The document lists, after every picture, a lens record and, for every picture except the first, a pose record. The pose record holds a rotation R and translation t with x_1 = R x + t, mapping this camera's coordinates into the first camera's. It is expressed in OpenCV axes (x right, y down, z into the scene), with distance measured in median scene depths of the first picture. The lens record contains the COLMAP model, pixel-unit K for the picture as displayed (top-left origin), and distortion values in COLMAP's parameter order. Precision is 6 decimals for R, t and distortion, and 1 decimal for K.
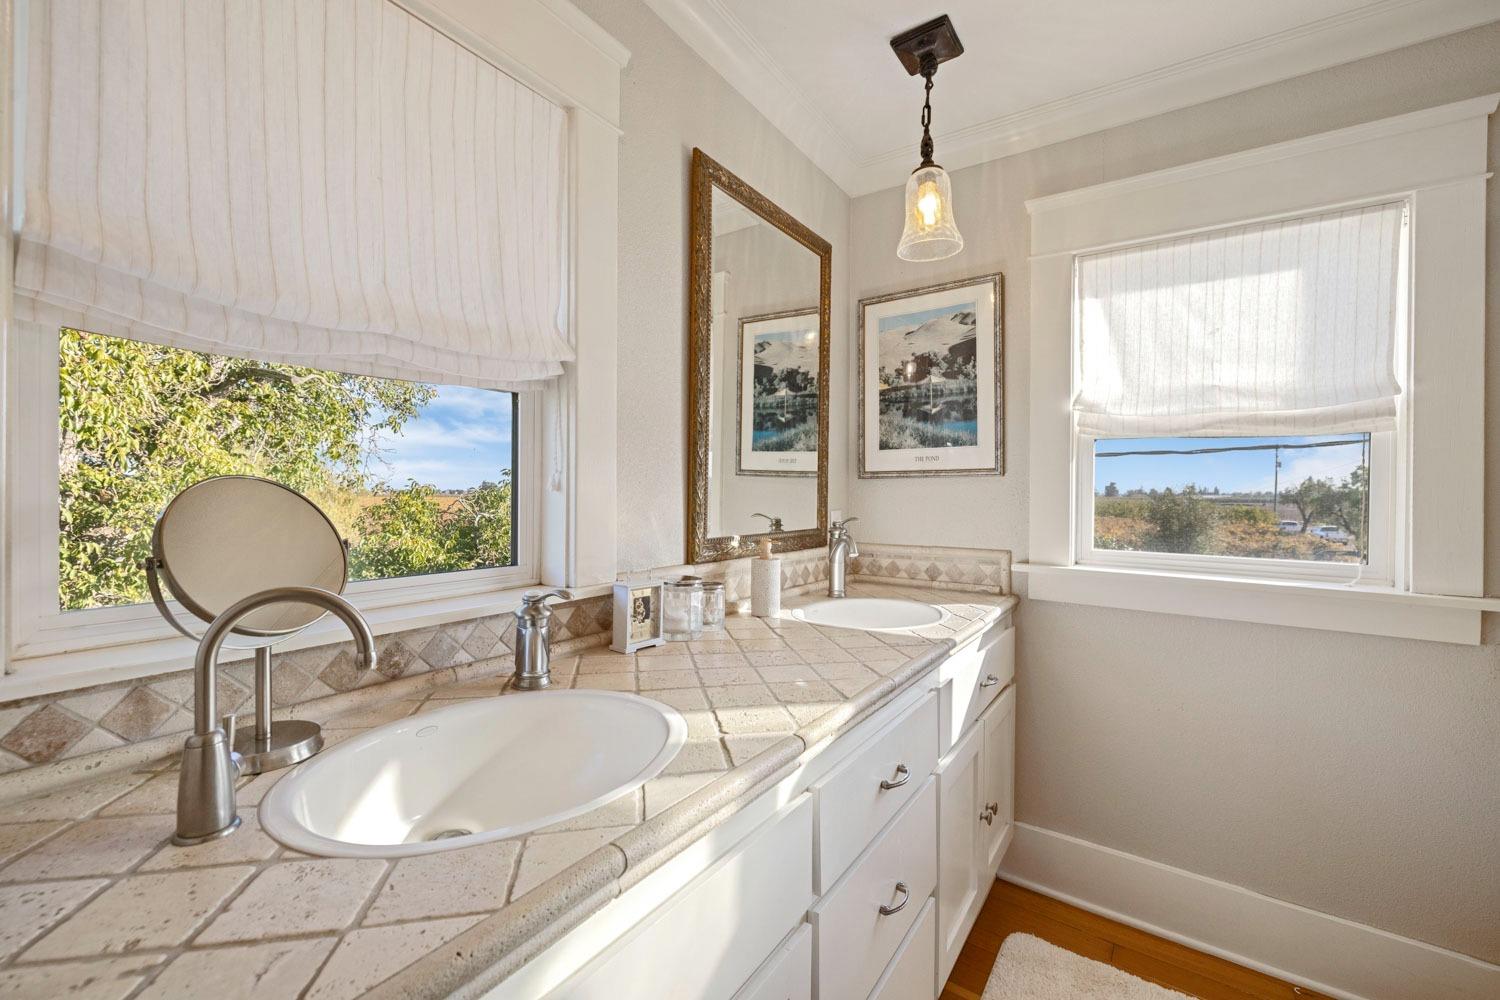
lens RADIAL K [[622.1, 0, 750.0], [0, 622.1, 489.7], [0, 0, 1]] dist [-0.001498, 0.000236]
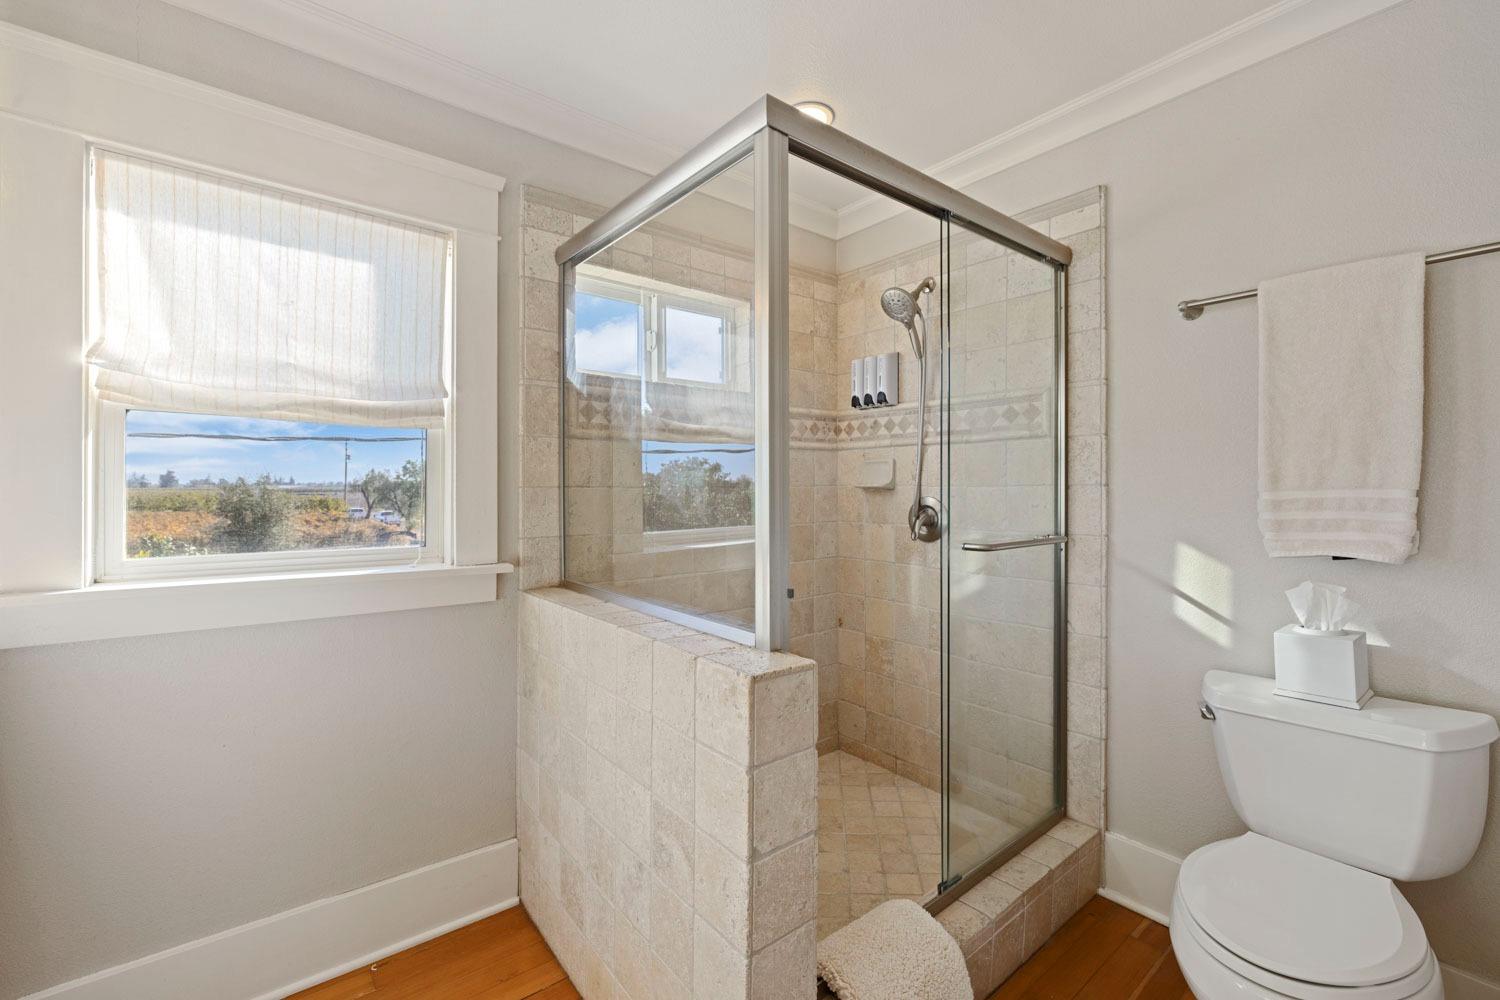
lens RADIAL K [[622.1, 0, 750.0], [0, 622.1, 489.7], [0, 0, 1]] dist [-0.001498, 0.000236]
pose [[0.287921, -0.011372, 0.957586, 0.071199], [-0.003890, 0.999907, 0.013044, 0.001499], [-0.957646, -0.007480, 0.287851, 0.095310]]
